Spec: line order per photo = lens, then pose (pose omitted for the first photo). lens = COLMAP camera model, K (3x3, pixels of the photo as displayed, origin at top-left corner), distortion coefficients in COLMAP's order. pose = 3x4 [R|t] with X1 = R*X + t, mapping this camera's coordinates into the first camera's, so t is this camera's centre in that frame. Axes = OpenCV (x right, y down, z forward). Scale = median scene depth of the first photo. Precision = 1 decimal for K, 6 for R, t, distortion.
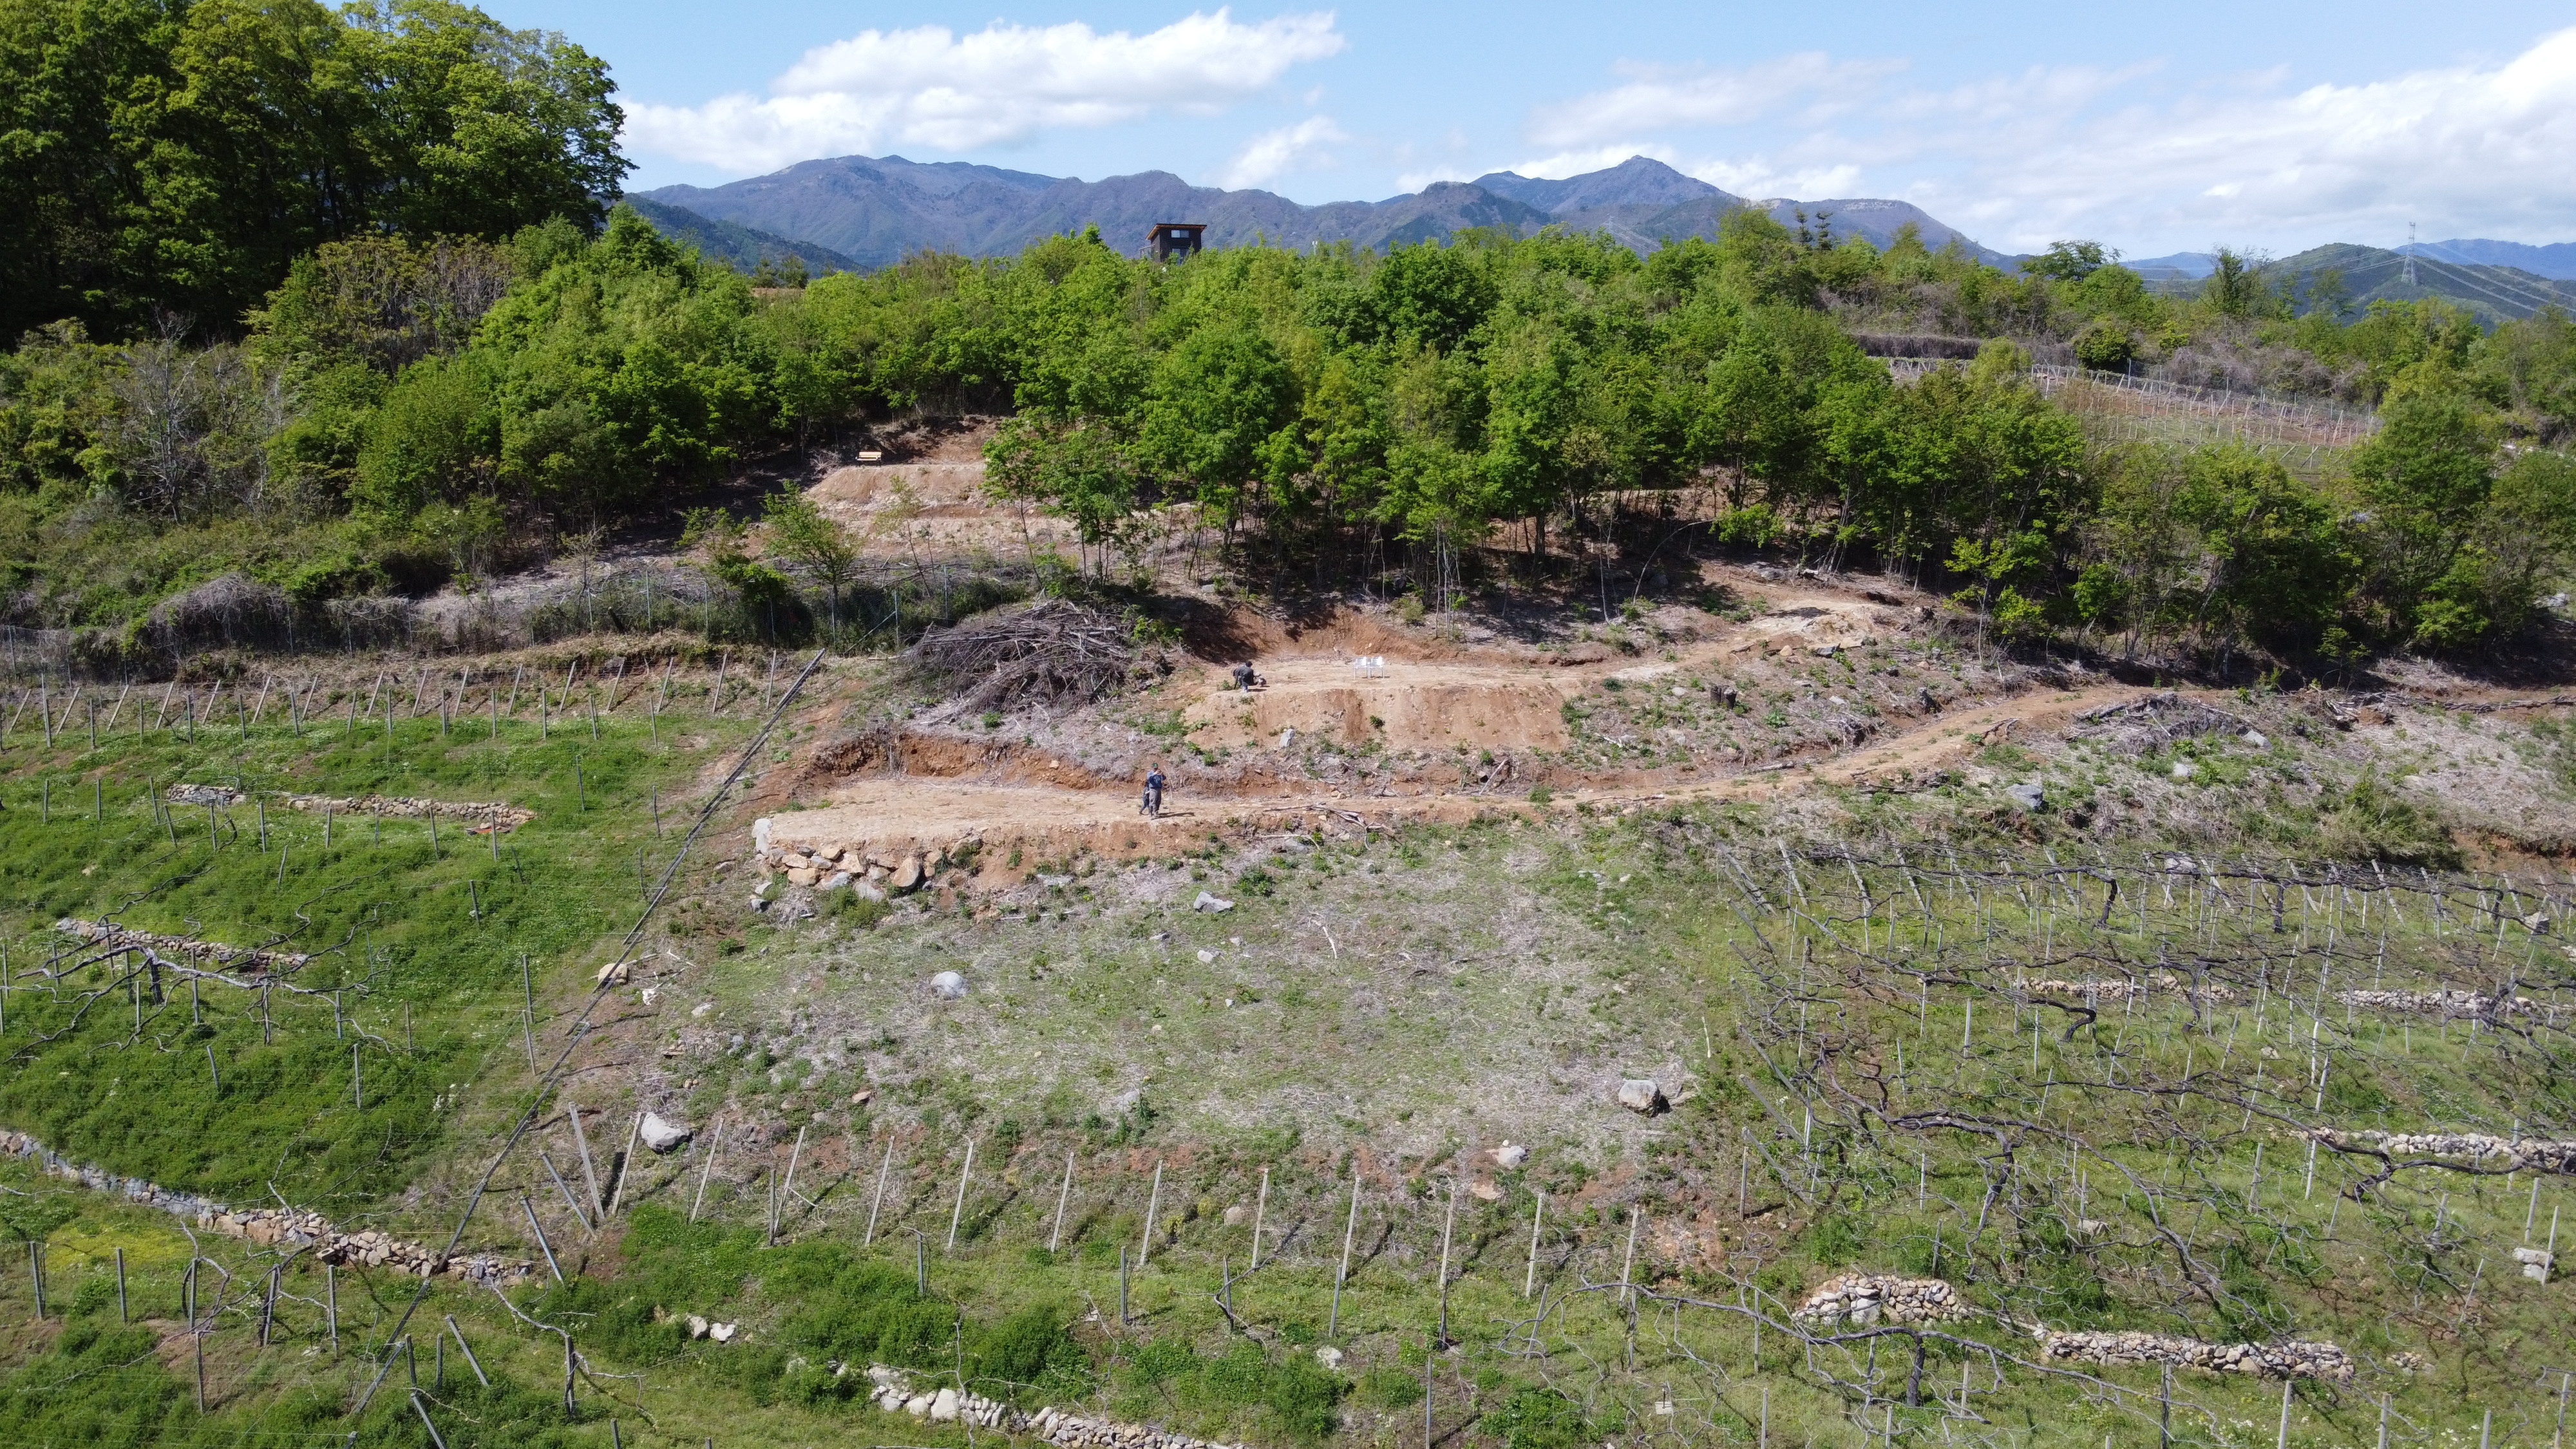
lens RADIAL K [[1961.7, 0, 1288.4], [0, 1961.7, 711.7], [0, 0, 1]] dist [-0.008629, 0.051601]
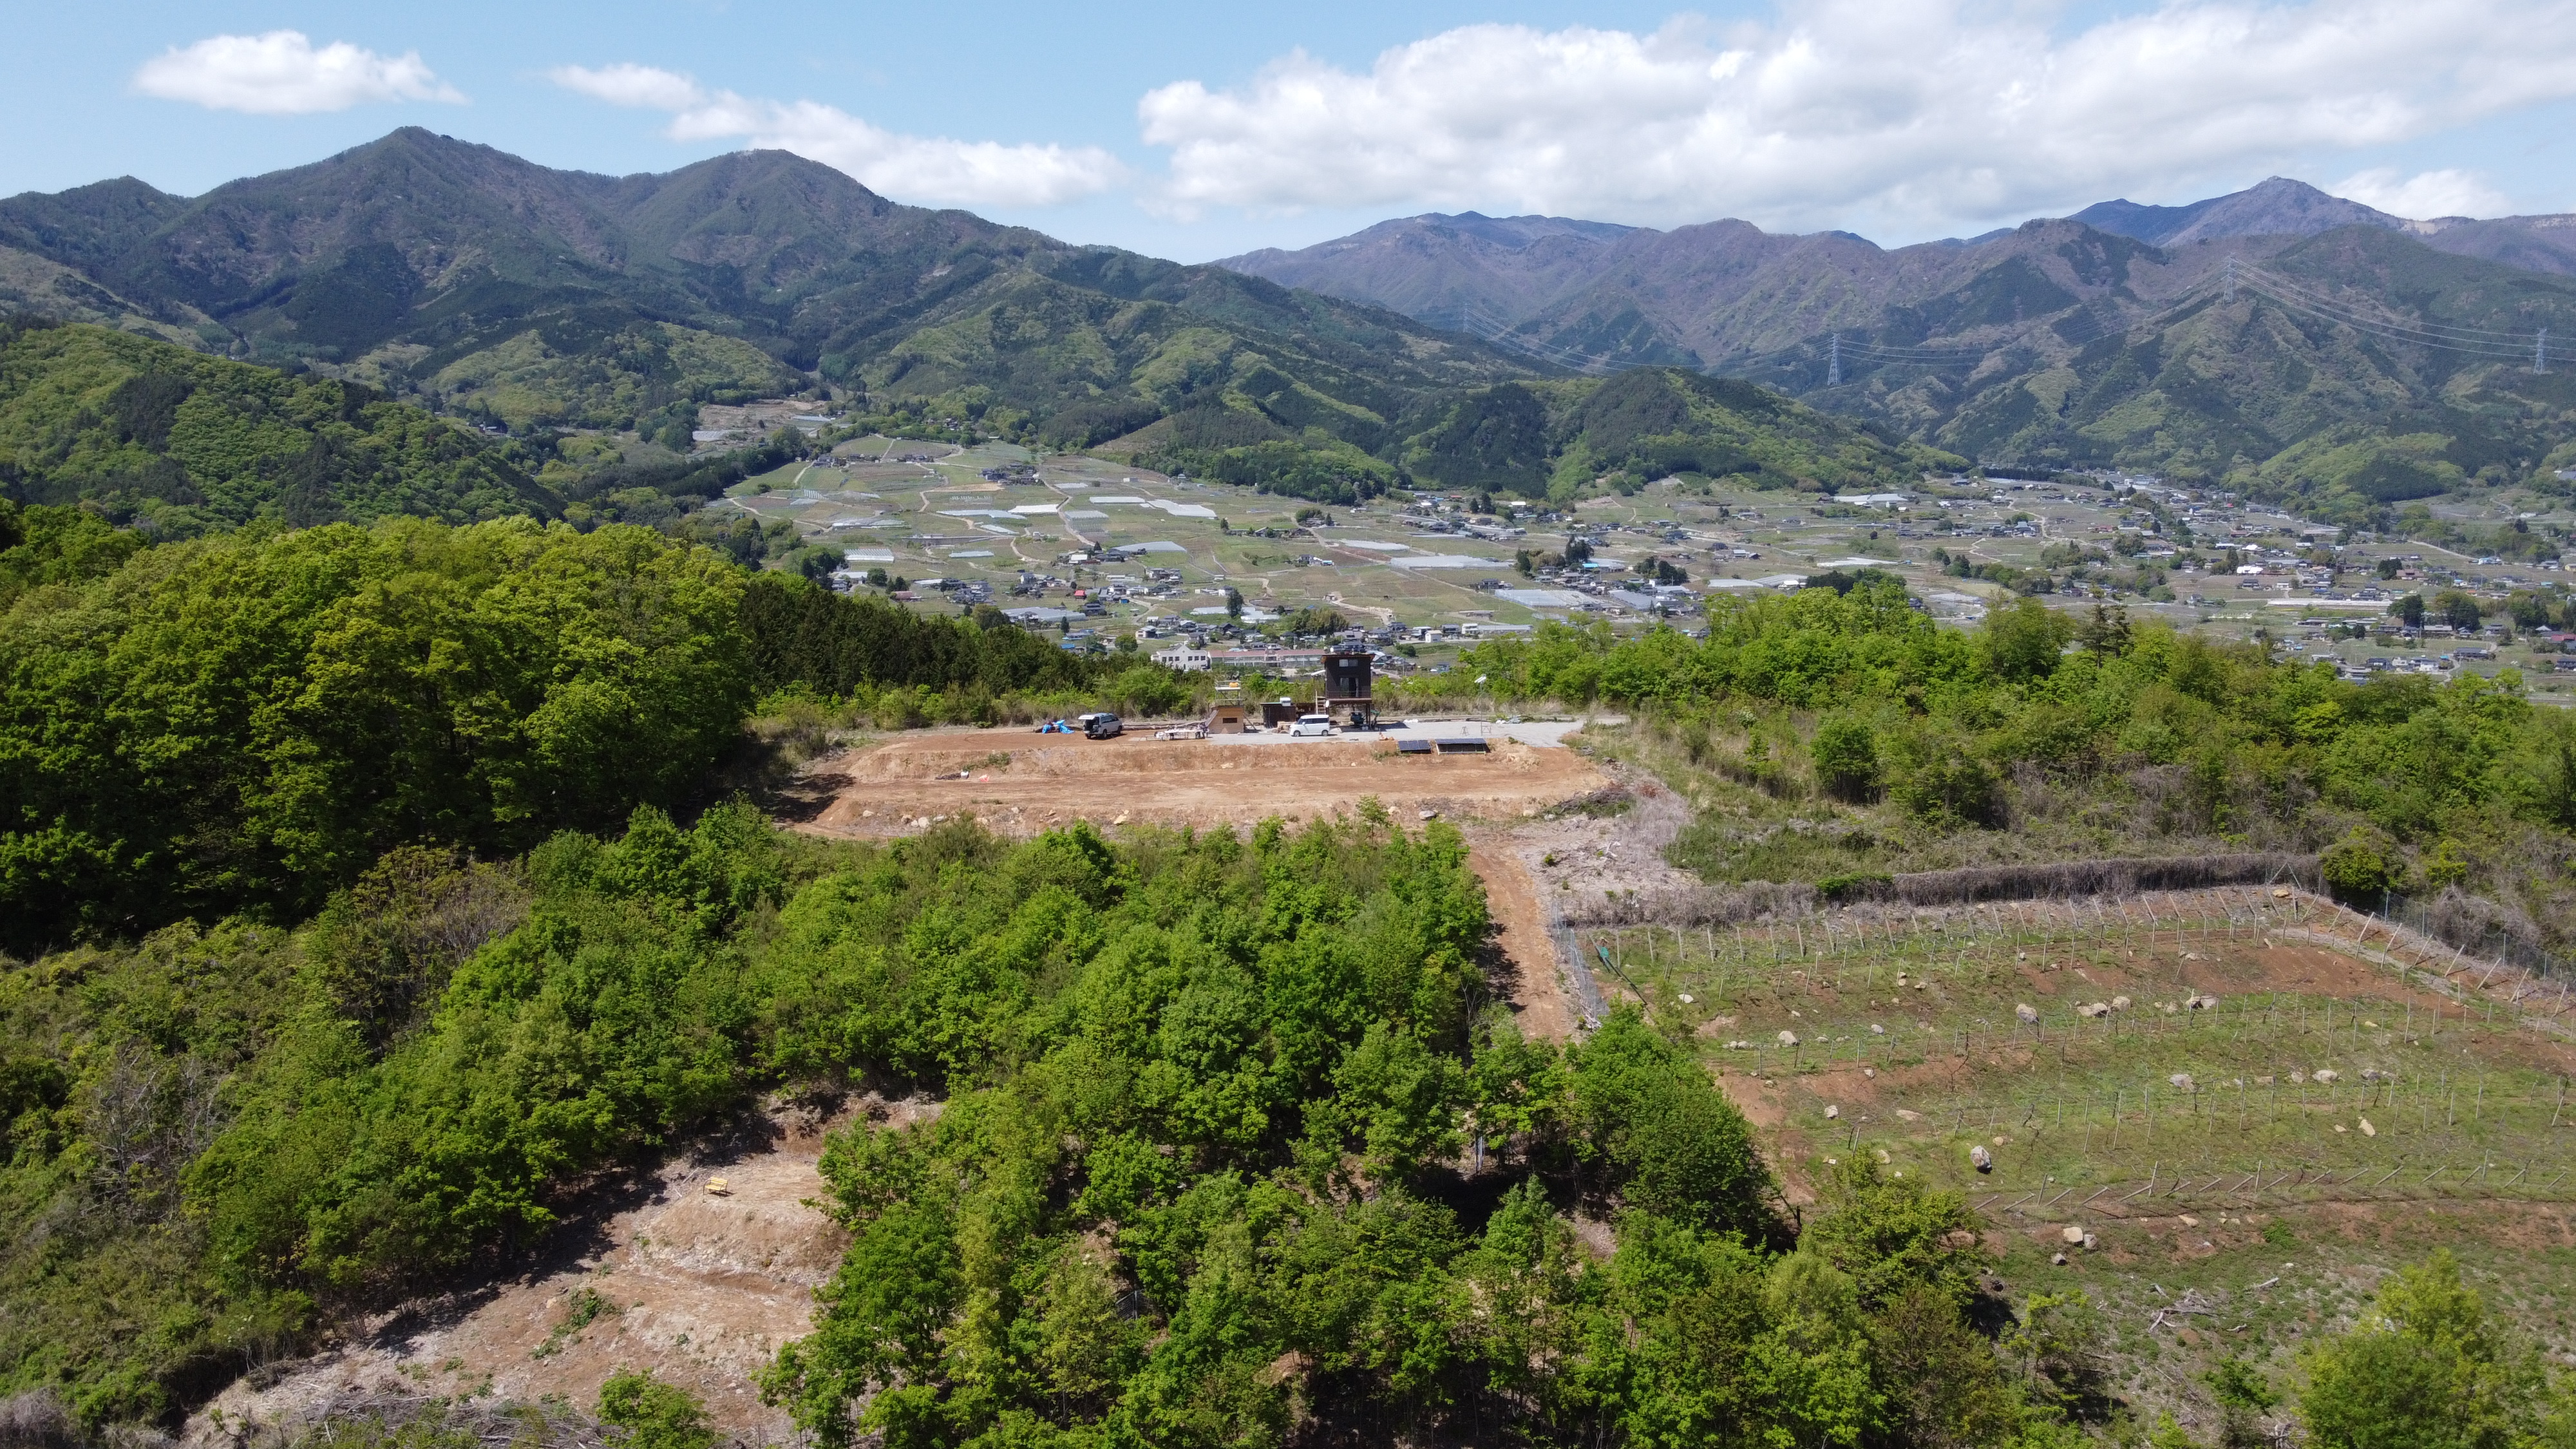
lens RADIAL K [[1961.0, 0, 1287.1], [0, 1961.0, 715.2], [0, 0, 1]] dist [-0.004107, 0.037832]
pose [[0.958885, 0.030596, -0.282140, 0.442977], [-0.036159, 0.999240, -0.014530, -0.467077], [0.281481, 0.024135, 0.959263, 0.130551]]
